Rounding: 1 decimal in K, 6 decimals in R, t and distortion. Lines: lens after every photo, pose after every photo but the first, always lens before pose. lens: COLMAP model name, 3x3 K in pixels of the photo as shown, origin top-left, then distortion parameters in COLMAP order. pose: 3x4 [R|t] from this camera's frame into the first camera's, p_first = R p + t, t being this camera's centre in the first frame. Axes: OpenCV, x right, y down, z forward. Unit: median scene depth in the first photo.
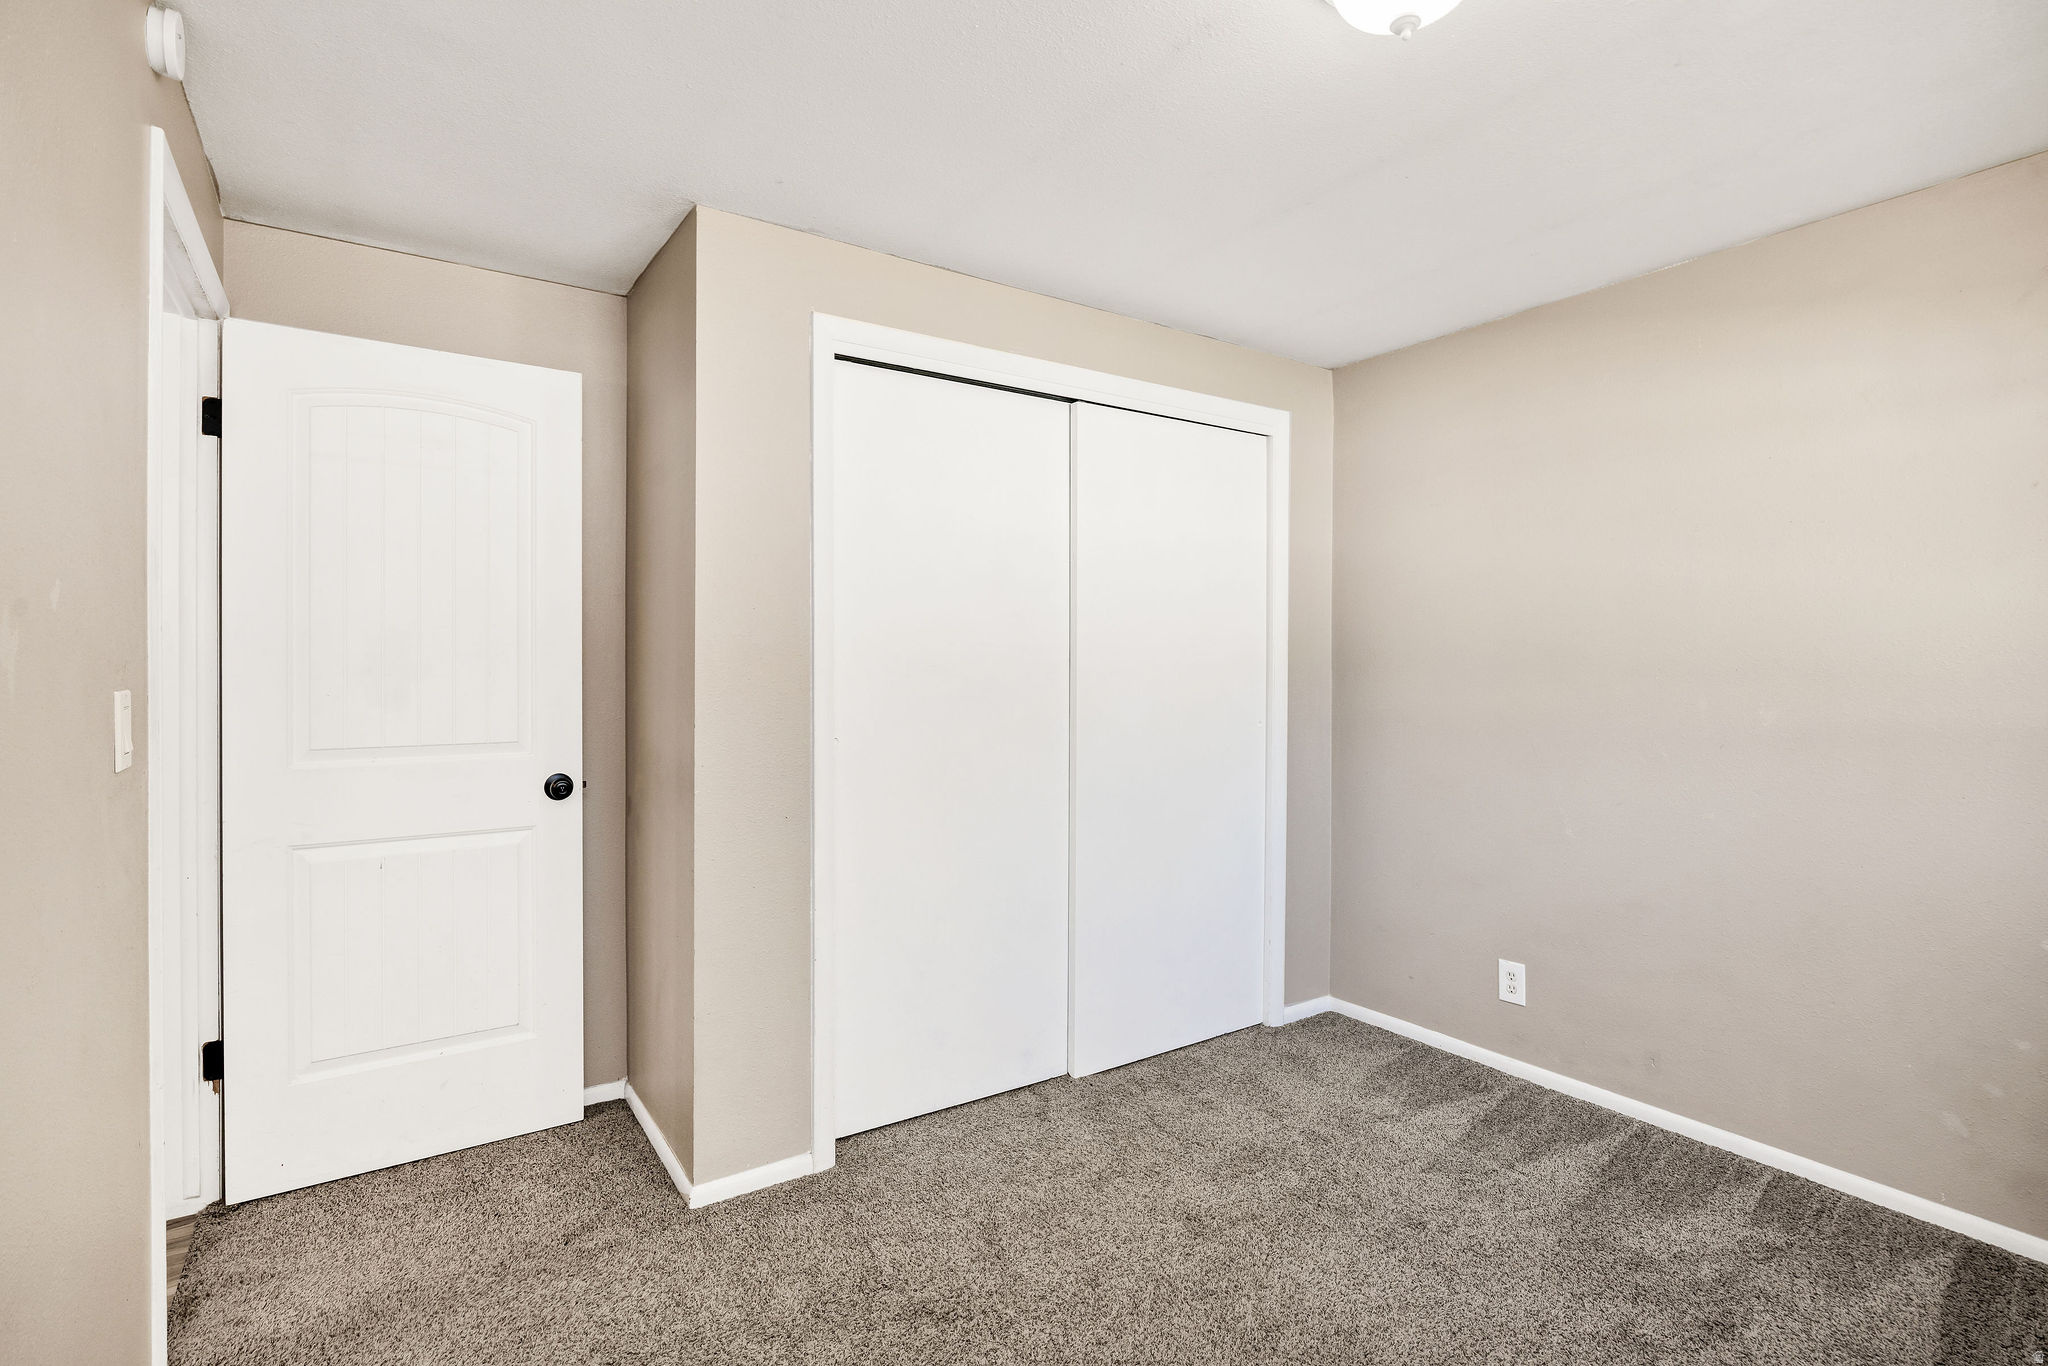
lens RADIAL K [[969.0, 0, 1024.0], [0, 969.0, 683.0], [0, 0, 1]] dist [-0.000599, -0.000146]
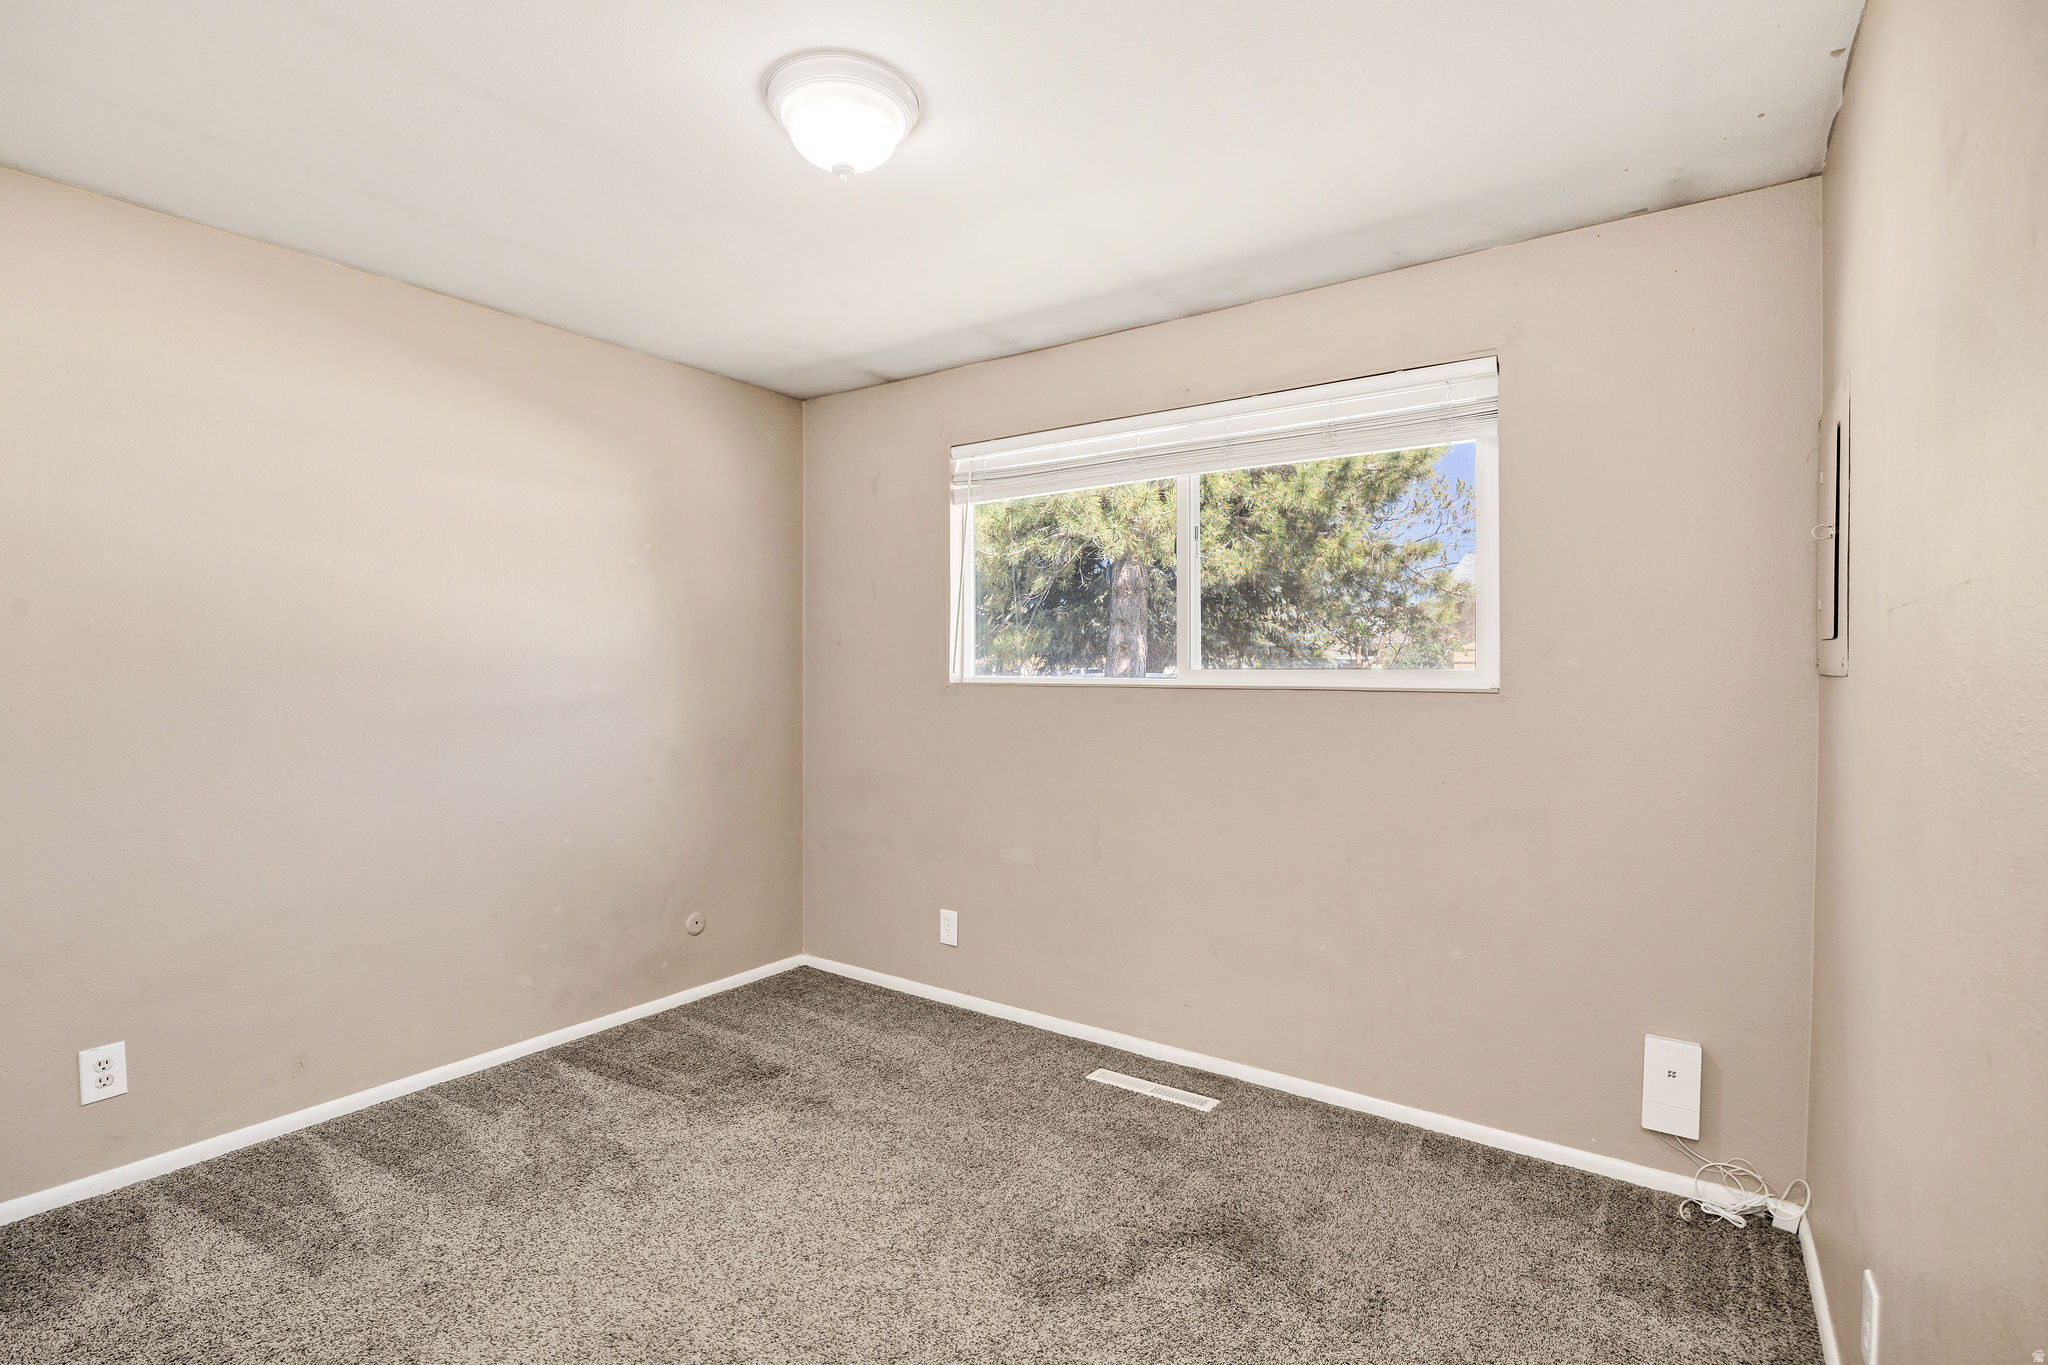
lens RADIAL K [[969.0, 0, 1024.0], [0, 969.0, 682.5], [0, 0, 1]] dist [-0.000599, -0.000146]
pose [[-0.363179, -0.020010, 0.931504, -0.529950], [0.001484, 0.999756, 0.022055, -0.014213], [-0.931718, 0.009392, -0.363061, 0.694860]]
